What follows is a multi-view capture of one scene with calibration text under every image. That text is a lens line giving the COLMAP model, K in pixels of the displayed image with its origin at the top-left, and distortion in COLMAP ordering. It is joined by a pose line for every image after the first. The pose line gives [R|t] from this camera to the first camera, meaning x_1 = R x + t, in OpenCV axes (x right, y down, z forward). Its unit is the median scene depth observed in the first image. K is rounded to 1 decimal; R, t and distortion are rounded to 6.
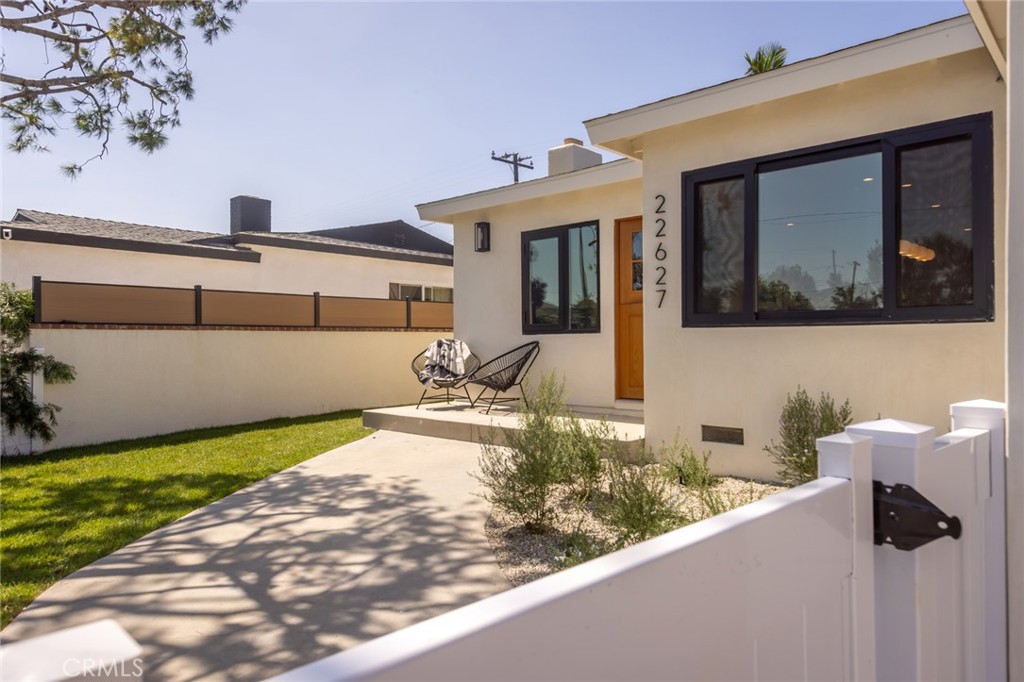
lens RADIAL K [[674.5, 0, 512.0], [0, 674.5, 341.0], [0, 0, 1]] dist [0.003142, 0.003909]
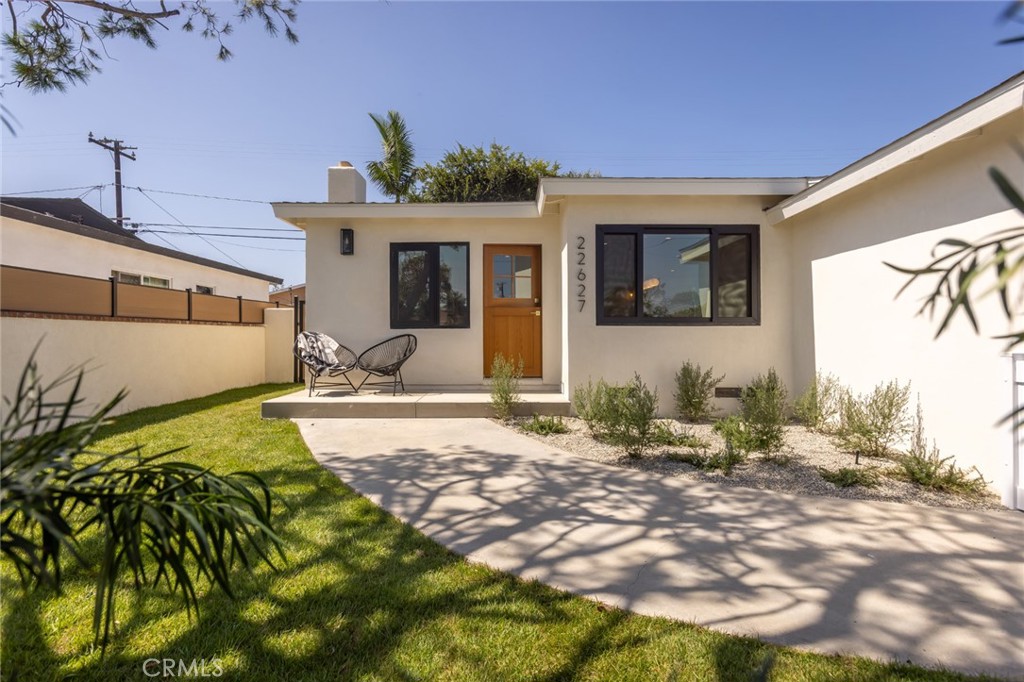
lens RADIAL K [[554.4, 0, 512.0], [0, 554.4, 341.0], [0, 0, 1]] dist [0.003346, 0.001474]
pose [[0.729364, -0.001017, 0.684125, -0.561341], [-0.003539, 0.999980, 0.005260, 0.007051], [-0.684117, -0.006258, 0.729346, 0.156332]]
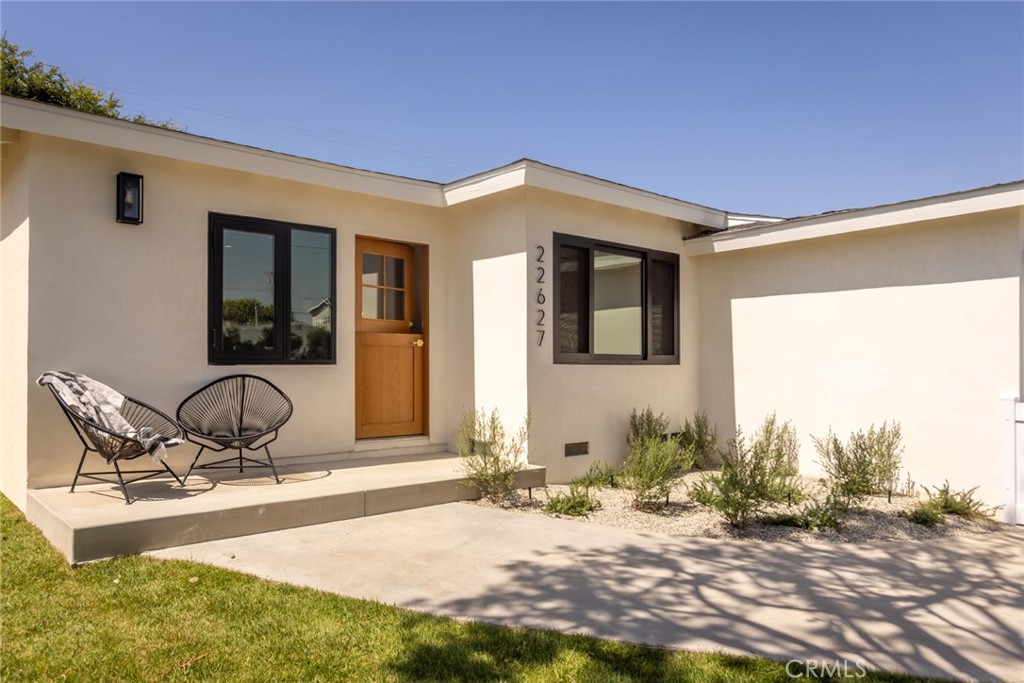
lens RADIAL K [[717.4, 0, 505.2], [0, 717.4, 369.2], [0, 0, 1]] dist [0.010434, 0.001806]
pose [[0.108306, -0.001295, 0.994117, -0.749729], [-0.007384, 0.999971, 0.002107, -0.009519], [-0.994090, -0.007569, 0.108293, 0.707291]]
